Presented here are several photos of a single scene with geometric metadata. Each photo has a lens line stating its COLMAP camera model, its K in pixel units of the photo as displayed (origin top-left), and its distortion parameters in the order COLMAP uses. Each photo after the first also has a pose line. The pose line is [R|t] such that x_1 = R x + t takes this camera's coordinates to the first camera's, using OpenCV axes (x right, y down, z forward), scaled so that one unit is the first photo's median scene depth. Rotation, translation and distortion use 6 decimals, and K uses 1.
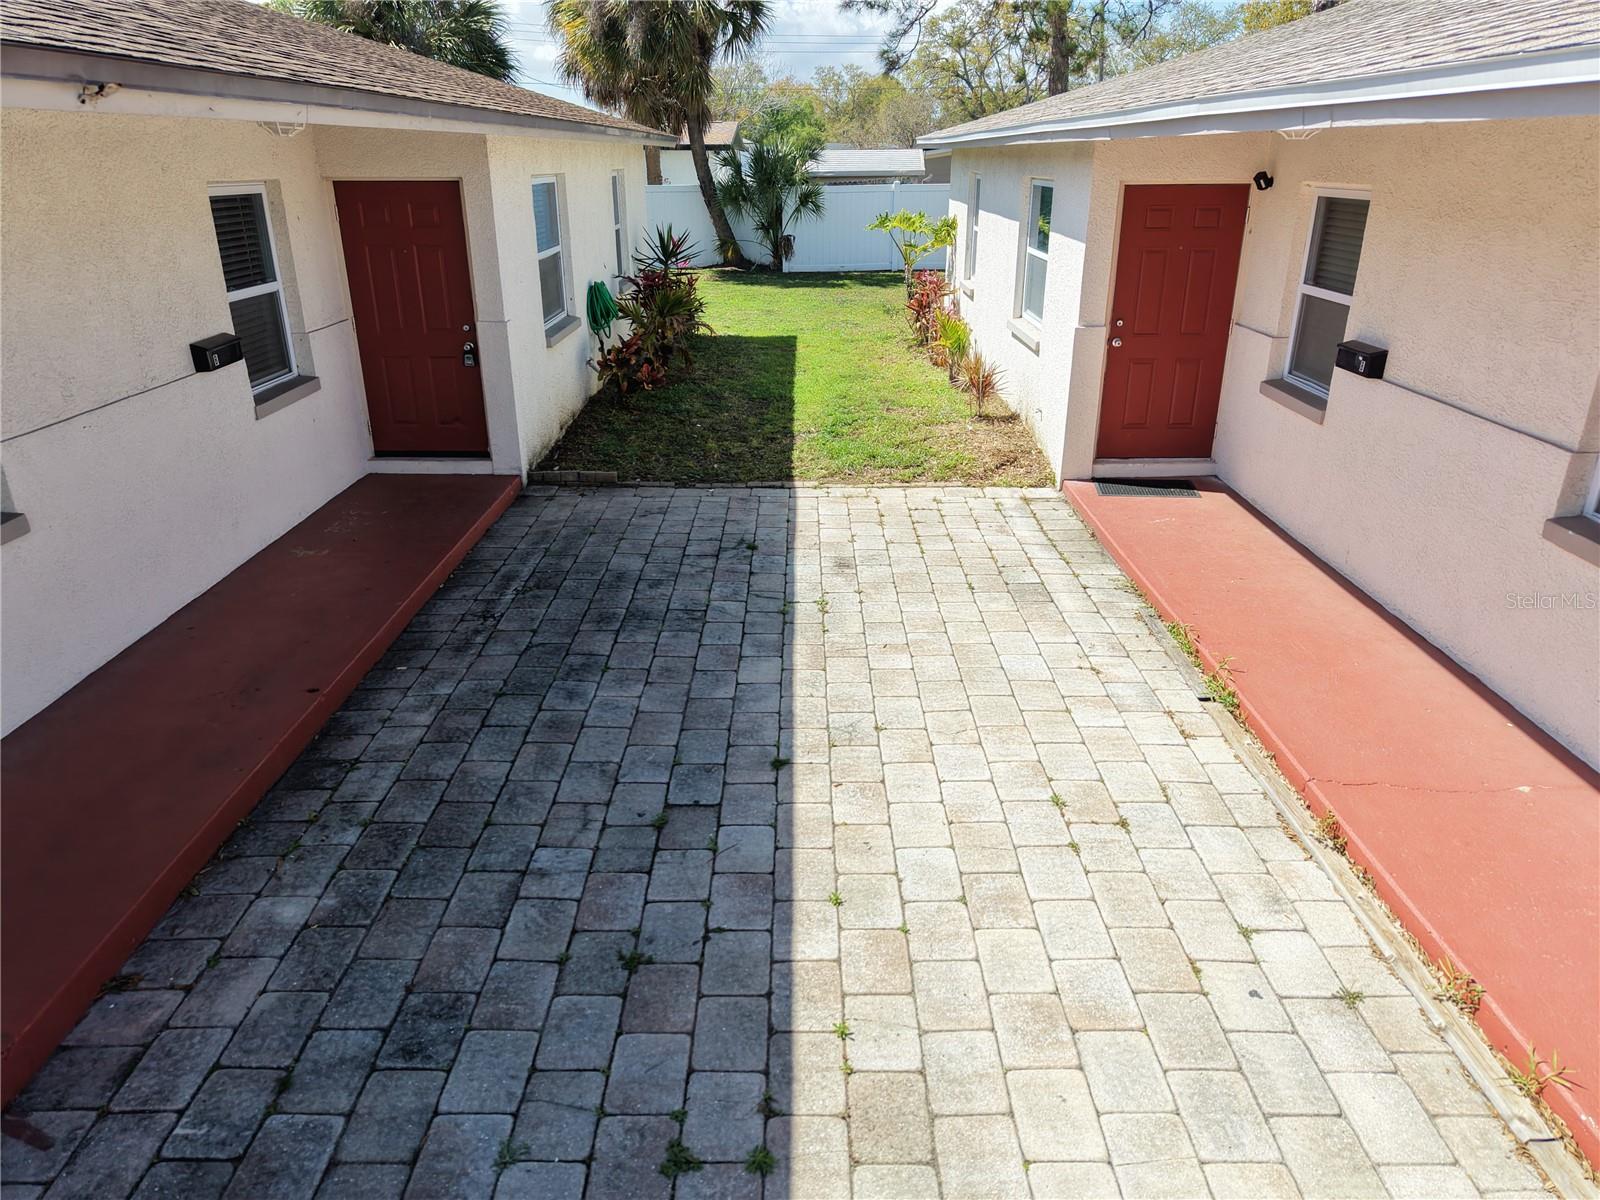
lens RADIAL K [[1074.8, 0, 800.0], [0, 1074.8, 600.0], [0, 0, 1]] dist [0.088745, -0.125643]
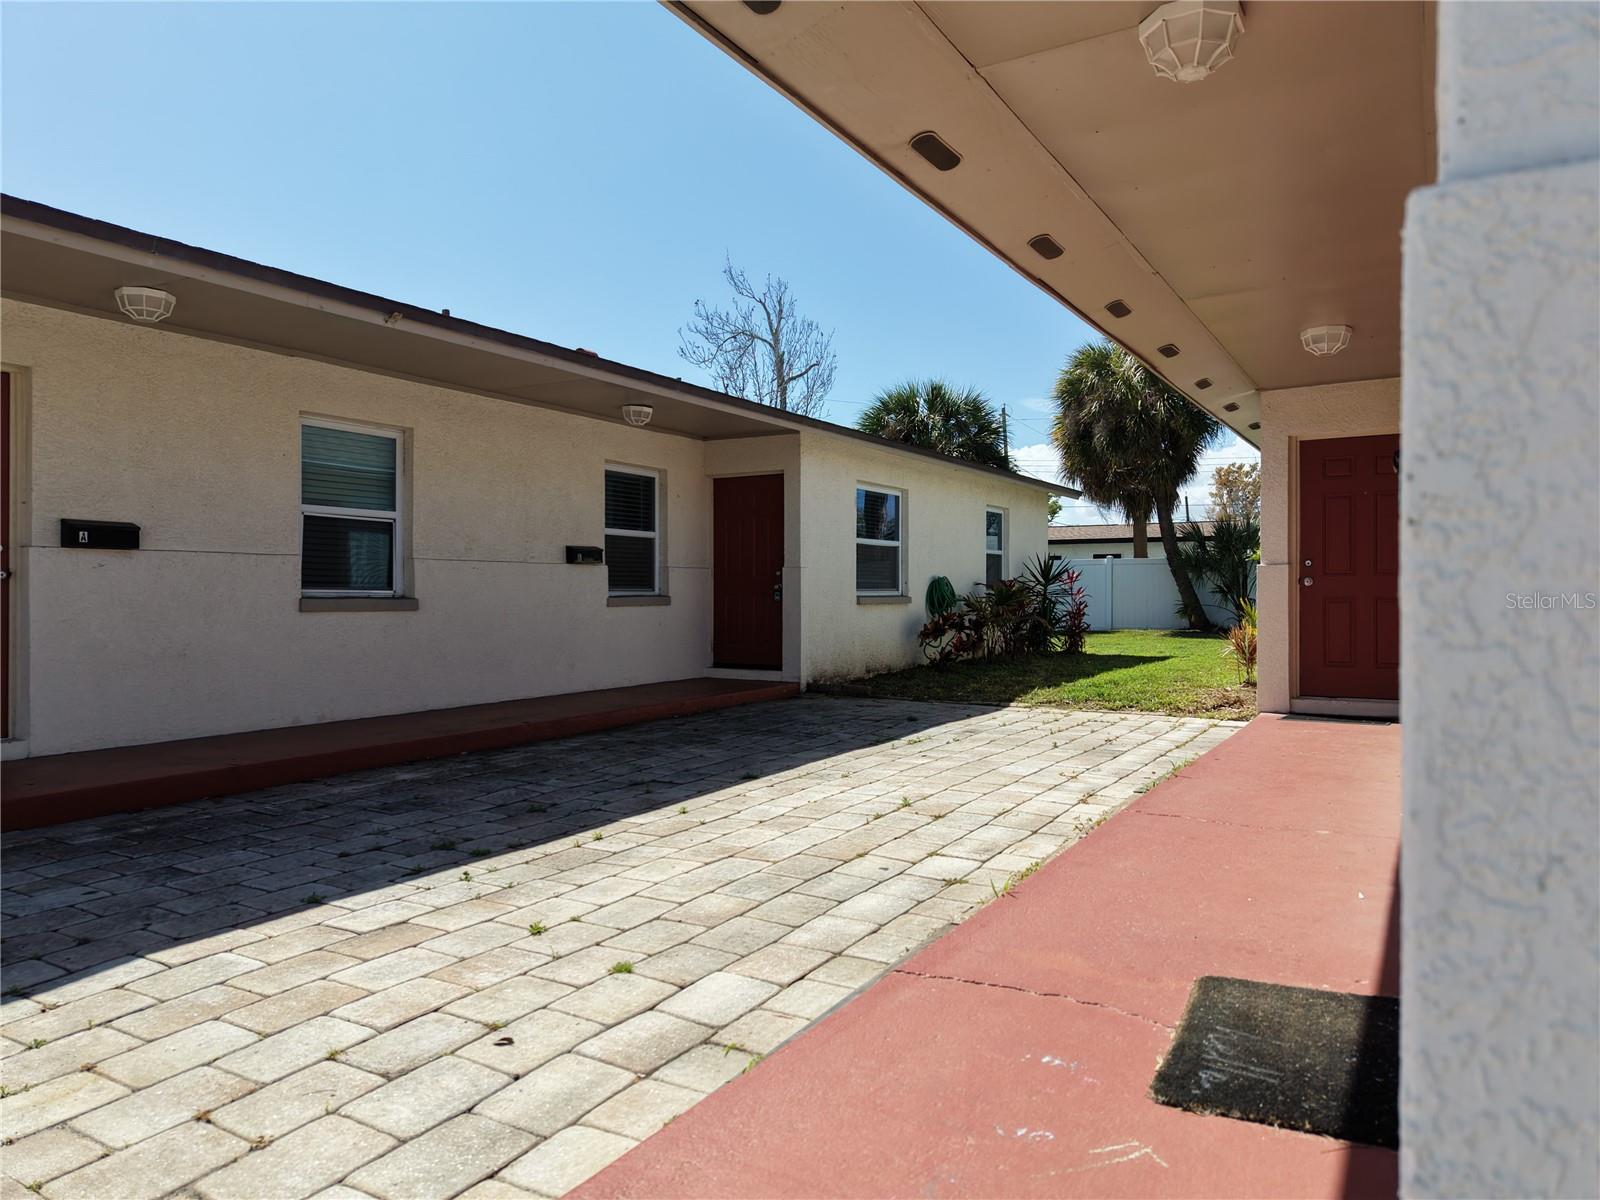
lens RADIAL K [[1074.8, 0, 800.0], [0, 1074.8, 600.0], [0, 0, 1]] dist [0.088745, -0.125643]
pose [[0.861784, 0.007196, -0.507225, 0.247291], [-0.194784, 0.927943, -0.317775, 0.126060], [0.468389, 0.372653, 0.801088, -0.036346]]
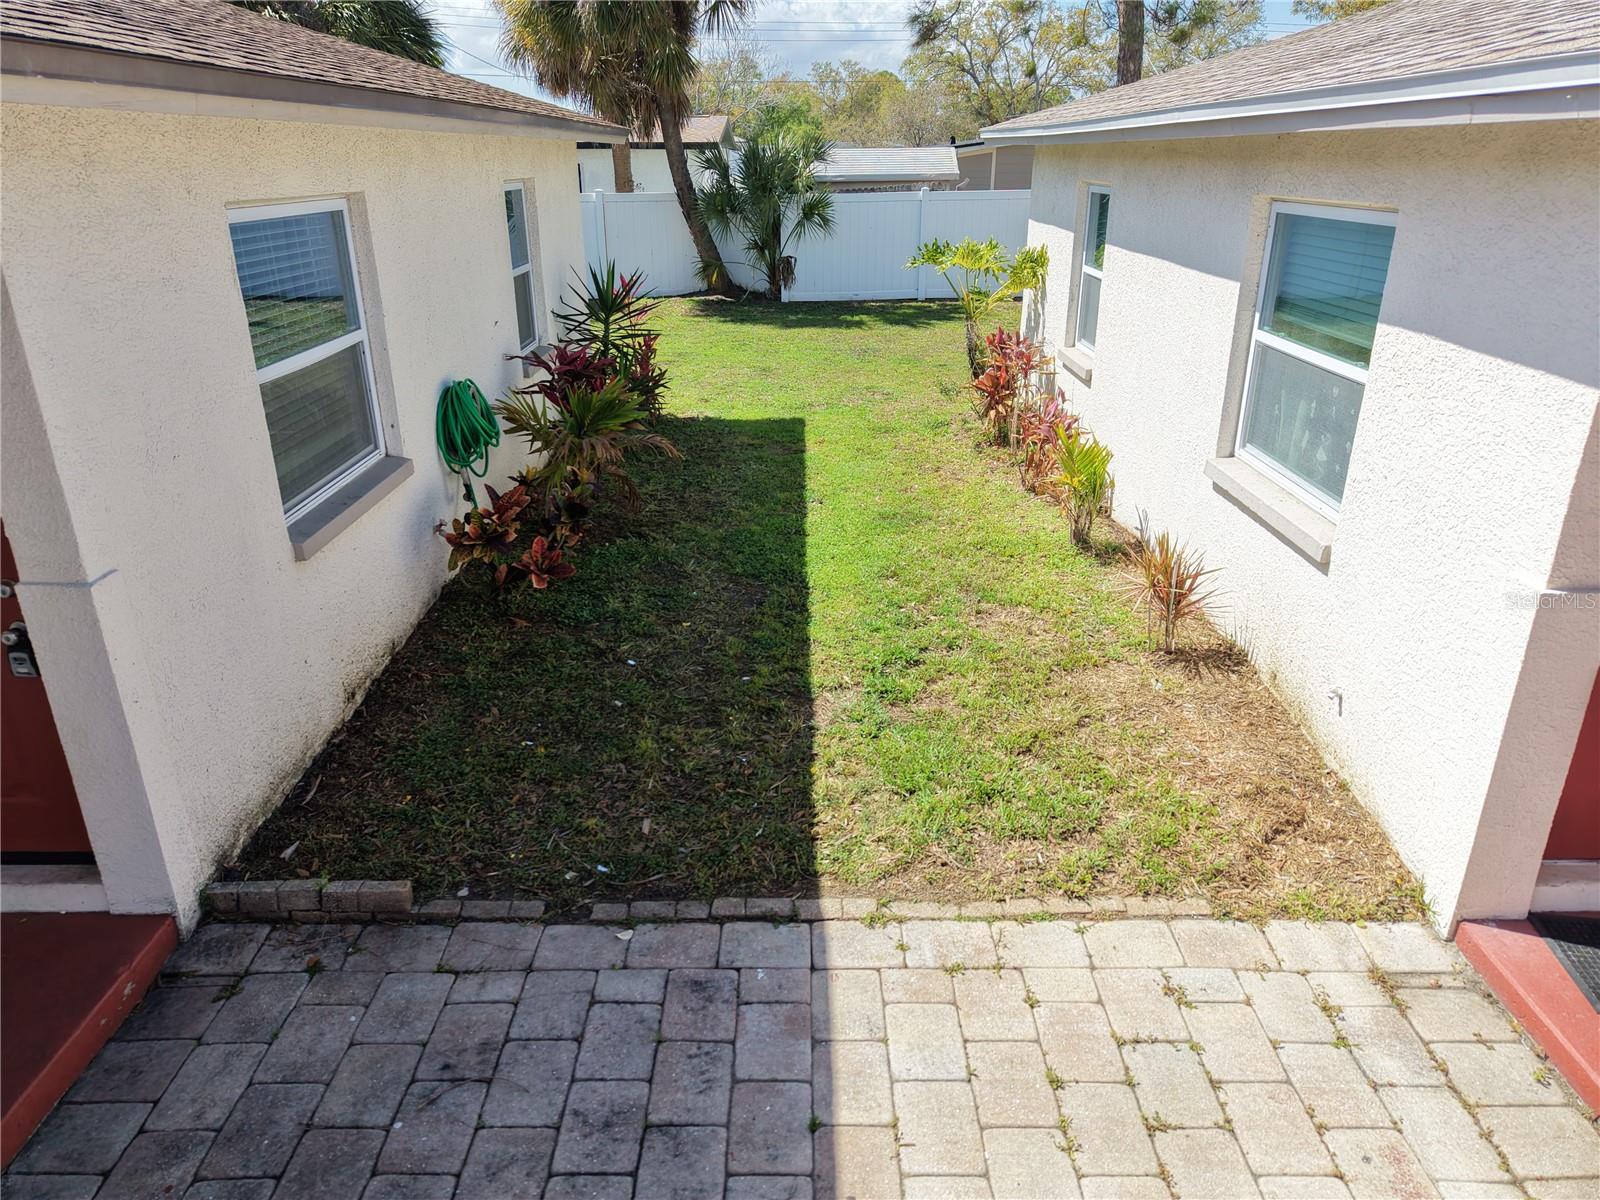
lens RADIAL K [[1074.8, 0, 800.0], [0, 1074.8, 600.0], [0, 0, 1]] dist [0.088745, -0.125643]
pose [[0.999990, -0.003585, 0.002695, -0.009505], [0.003583, 0.999993, 0.000661, -0.150541], [-0.002697, -0.000652, 0.999996, 0.365721]]
